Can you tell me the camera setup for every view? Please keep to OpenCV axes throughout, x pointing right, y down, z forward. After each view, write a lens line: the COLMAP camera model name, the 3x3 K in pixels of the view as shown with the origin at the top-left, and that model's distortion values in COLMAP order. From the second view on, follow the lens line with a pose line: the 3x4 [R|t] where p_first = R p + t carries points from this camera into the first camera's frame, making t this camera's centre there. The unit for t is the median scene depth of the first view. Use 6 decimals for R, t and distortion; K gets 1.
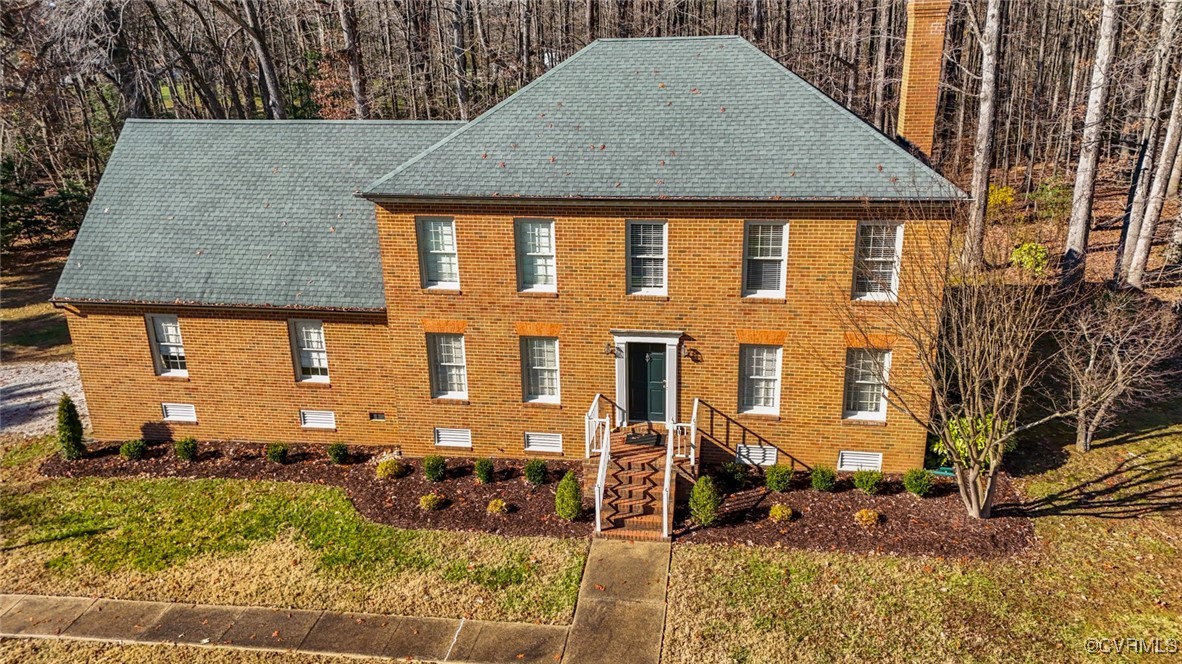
lens RADIAL K [[911.8, 0, 592.0], [0, 911.8, 330.3], [0, 0, 1]] dist [0.003959, -0.000247]
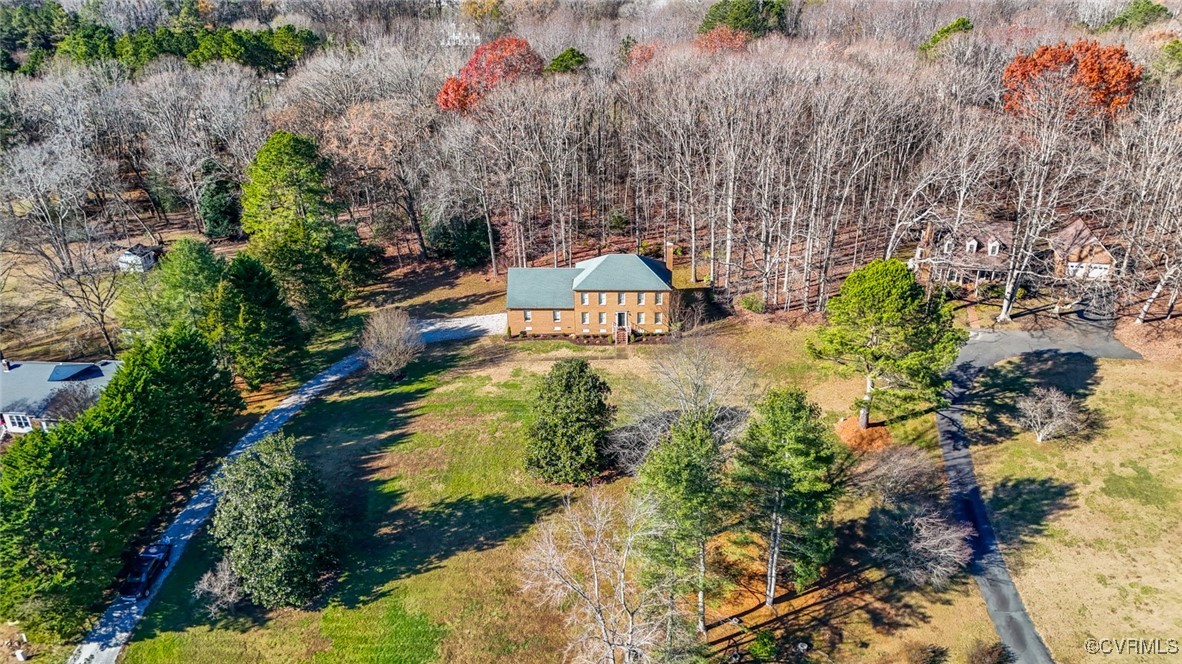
lens RADIAL K [[817.9, 0, 592.6], [0, 817.9, 332.4], [0, 0, 1]] dist [0.003514, 0.000938]
pose [[0.992506, -0.050551, 0.111250, -0.703090], [0.036593, 0.991594, 0.124107, -0.511583], [-0.116589, -0.119106, 0.986013, -4.098493]]
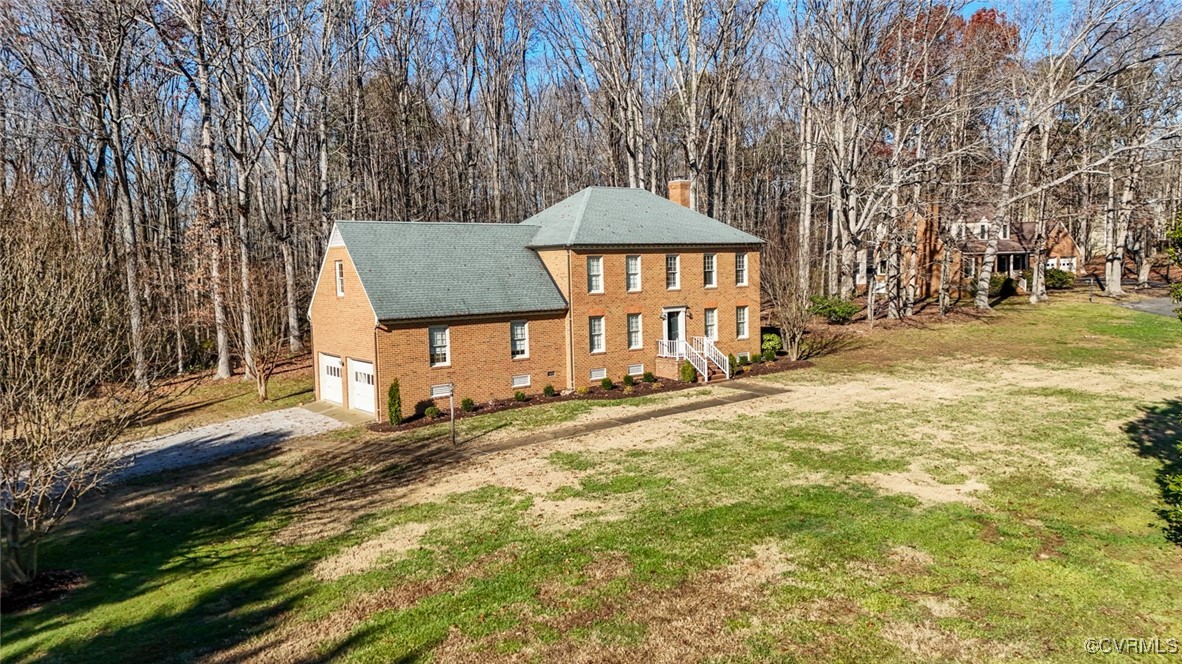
lens RADIAL K [[817.9, 0, 589.7], [0, 817.9, 330.4], [0, 0, 1]] dist [0.003514, 0.000938]
pose [[0.709787, -0.054954, 0.702270, -1.462998], [0.243102, 0.954811, -0.170988, 0.342592], [-0.661139, 0.292088, 0.691072, -0.208118]]
